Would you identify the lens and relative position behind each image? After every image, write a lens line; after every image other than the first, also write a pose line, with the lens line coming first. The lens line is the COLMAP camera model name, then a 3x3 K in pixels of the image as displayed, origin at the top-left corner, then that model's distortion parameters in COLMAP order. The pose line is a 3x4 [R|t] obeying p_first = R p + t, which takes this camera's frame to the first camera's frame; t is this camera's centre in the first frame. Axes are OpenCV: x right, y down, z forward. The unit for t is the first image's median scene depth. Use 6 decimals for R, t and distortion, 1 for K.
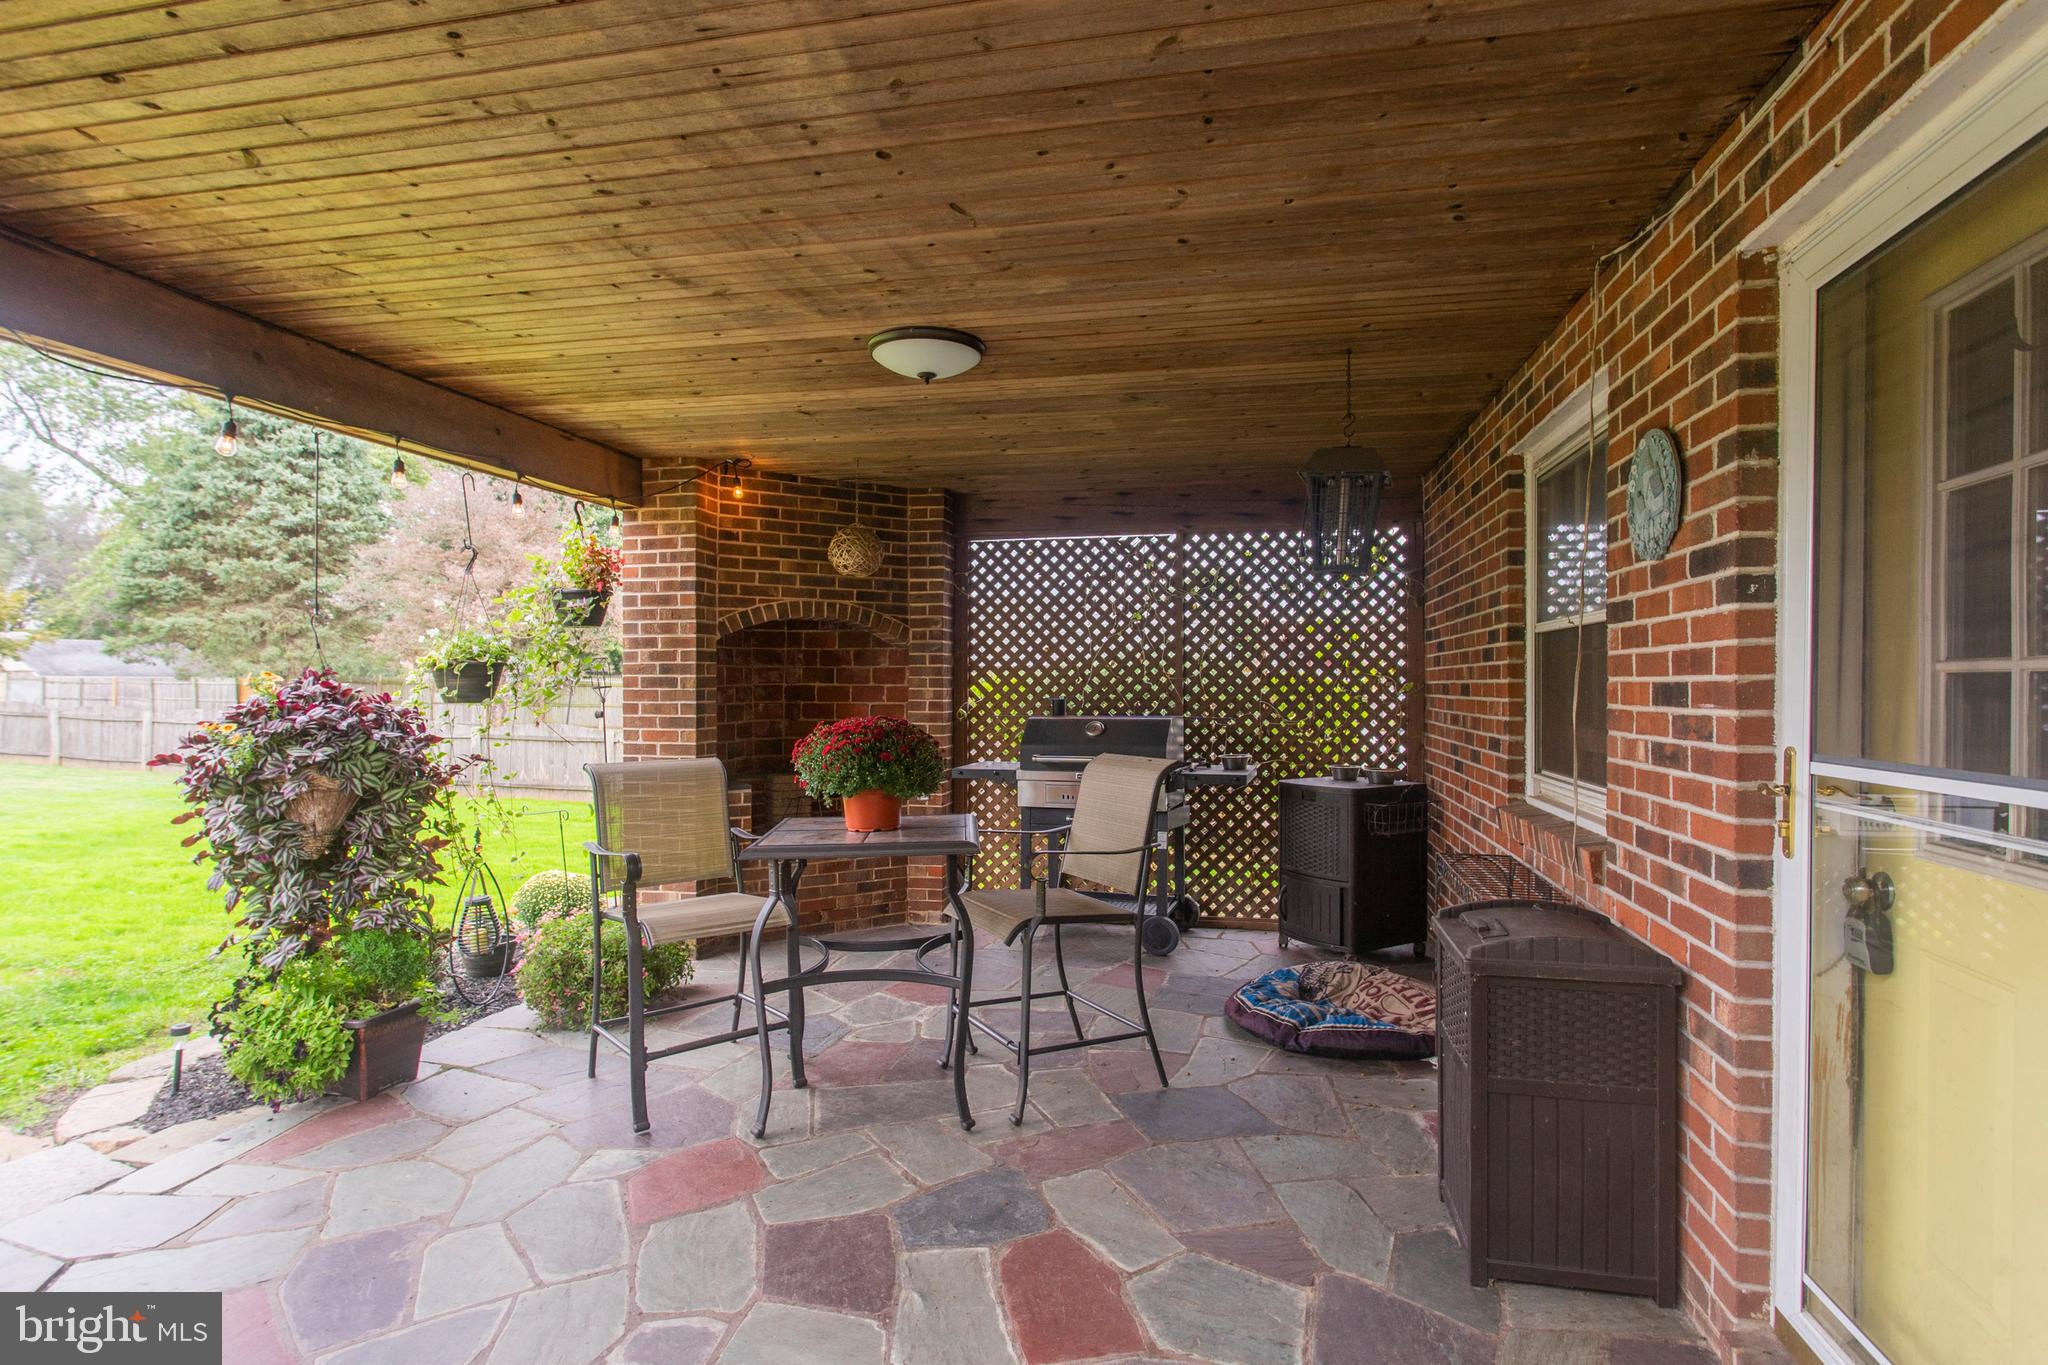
lens RADIAL K [[982.0, 0, 1027.6], [0, 982.0, 689.0], [0, 0, 1]] dist [-0.001833, 0.000329]
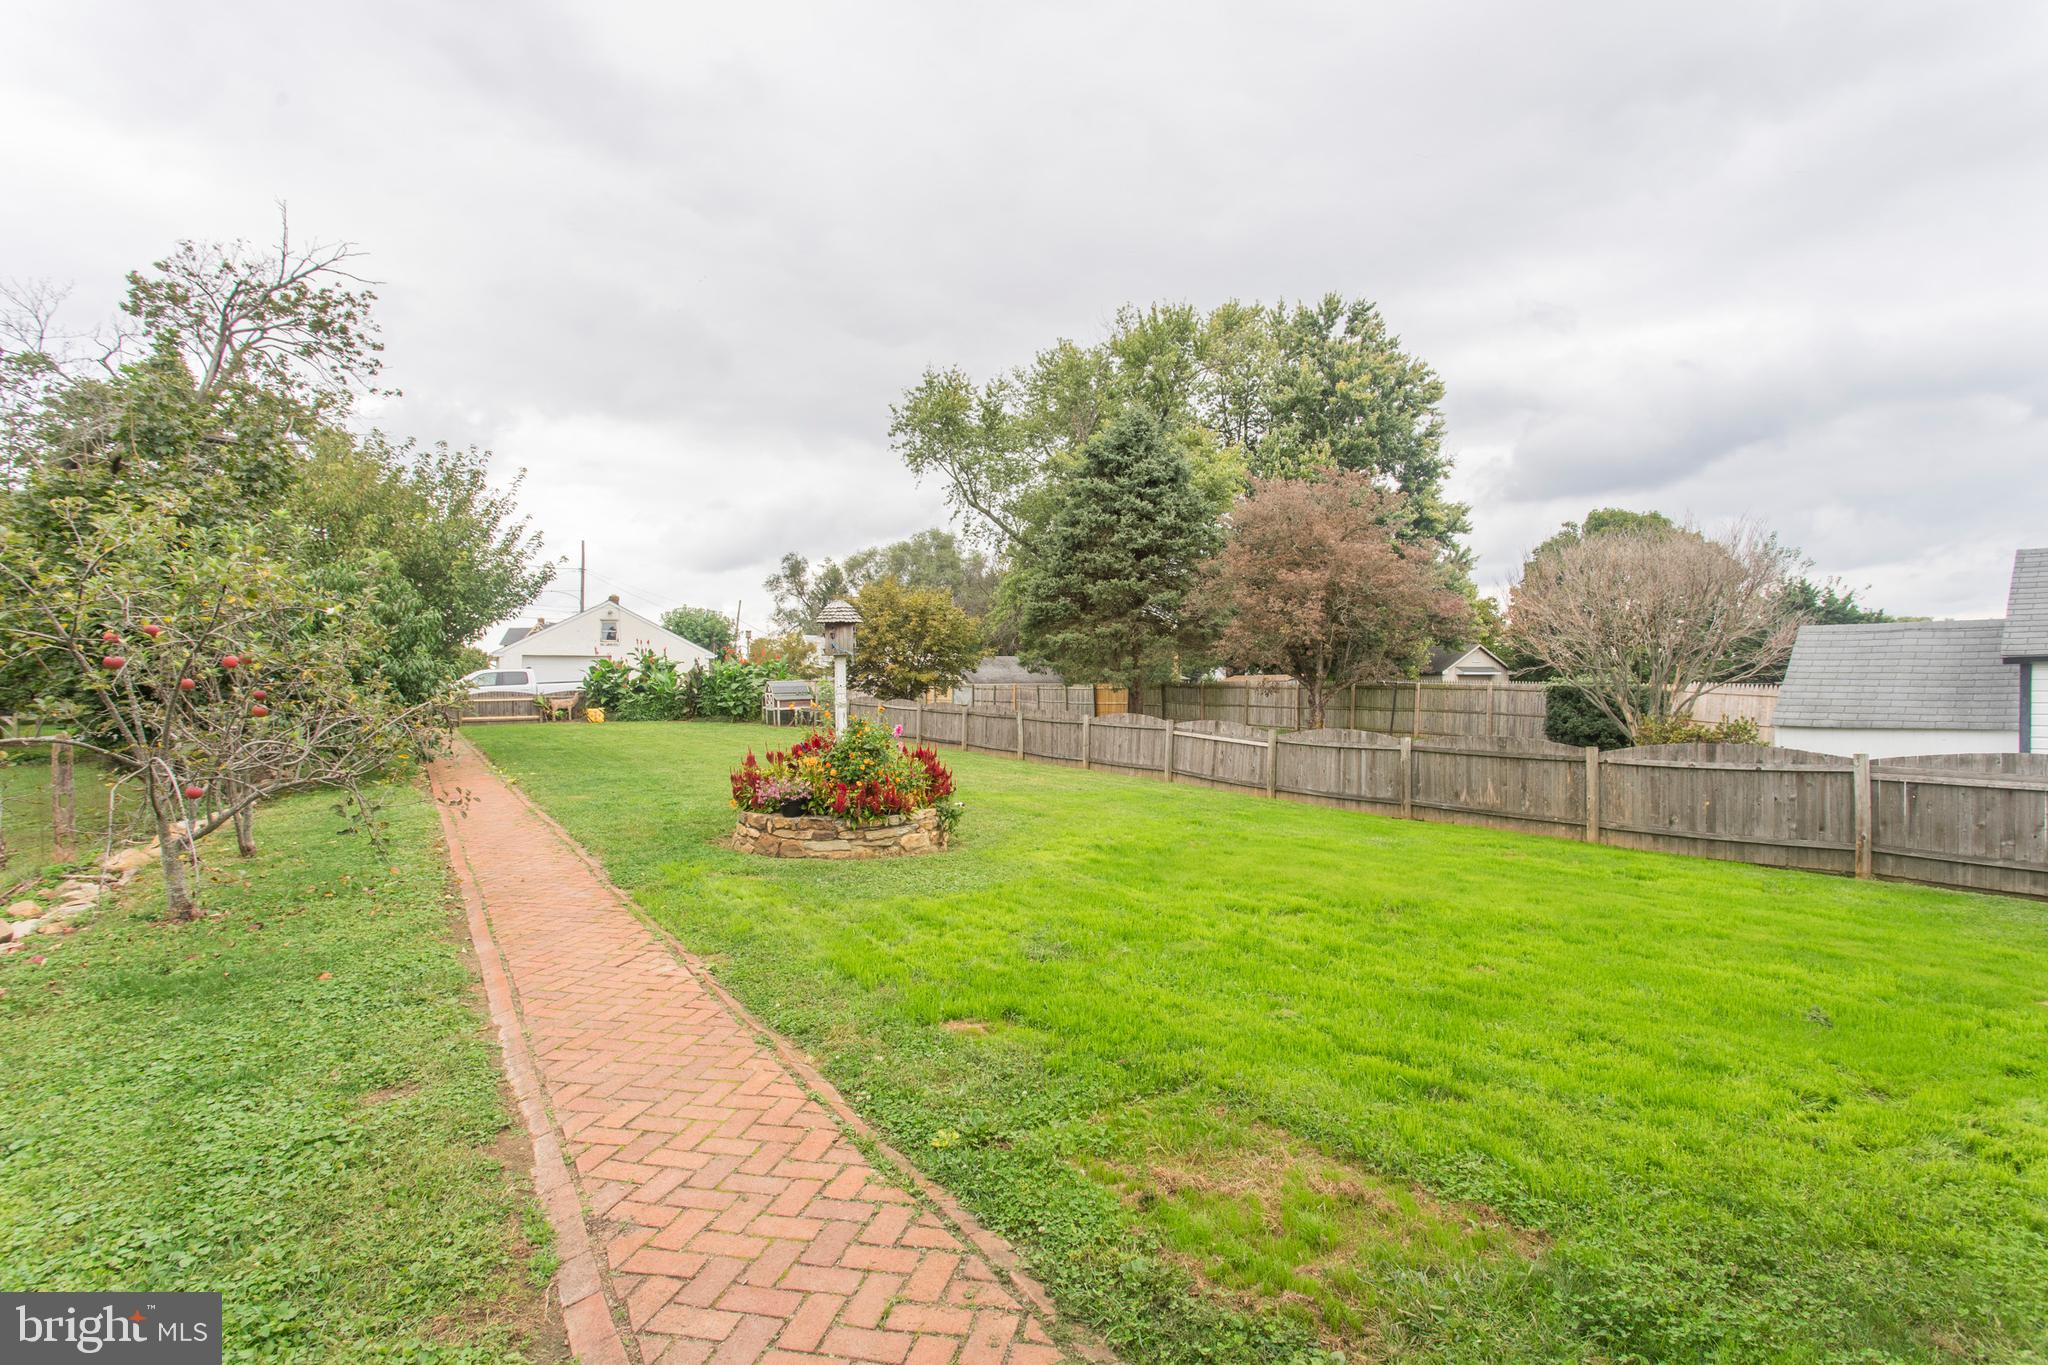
lens RADIAL K [[982.0, 0, 1027.6], [0, 982.0, 689.0], [0, 0, 1]] dist [-0.001833, 0.000329]
pose [[0.759241, -0.007073, -0.650771, -0.122327], [0.005988, 0.999975, -0.003882, -0.001208], [0.650782, -0.000950, 0.759264, 0.063483]]
